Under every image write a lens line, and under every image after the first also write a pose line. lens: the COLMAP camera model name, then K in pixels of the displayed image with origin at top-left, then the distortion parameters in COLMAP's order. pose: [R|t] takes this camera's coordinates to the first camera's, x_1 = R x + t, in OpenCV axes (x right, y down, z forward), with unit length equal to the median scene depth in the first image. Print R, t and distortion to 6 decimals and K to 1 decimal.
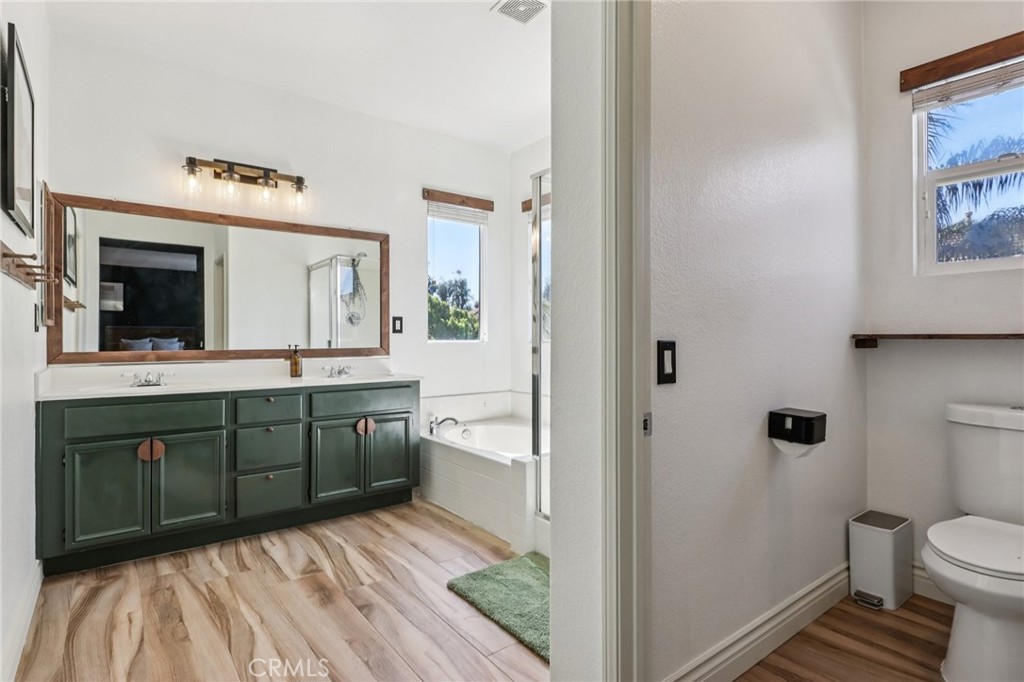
lens RADIAL K [[522.2, 0, 512.0], [0, 522.2, 337.8], [0, 0, 1]] dist [0.000841, 0.000085]
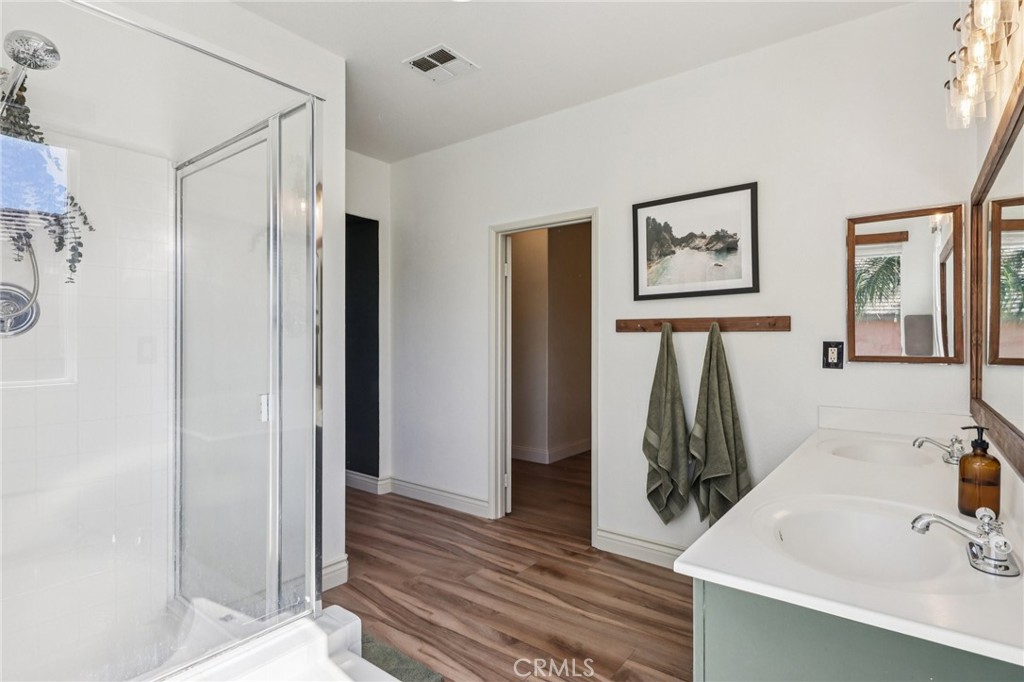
lens RADIAL K [[522.2, 0, 511.7], [0, 522.2, 342.7], [0, 0, 1]] dist [0.000841, 0.000085]
pose [[-0.966634, -0.003943, -0.256131, -0.017929], [-0.003455, 0.999991, -0.002356, -0.060246], [0.256138, -0.001392, -0.966639, 1.937377]]
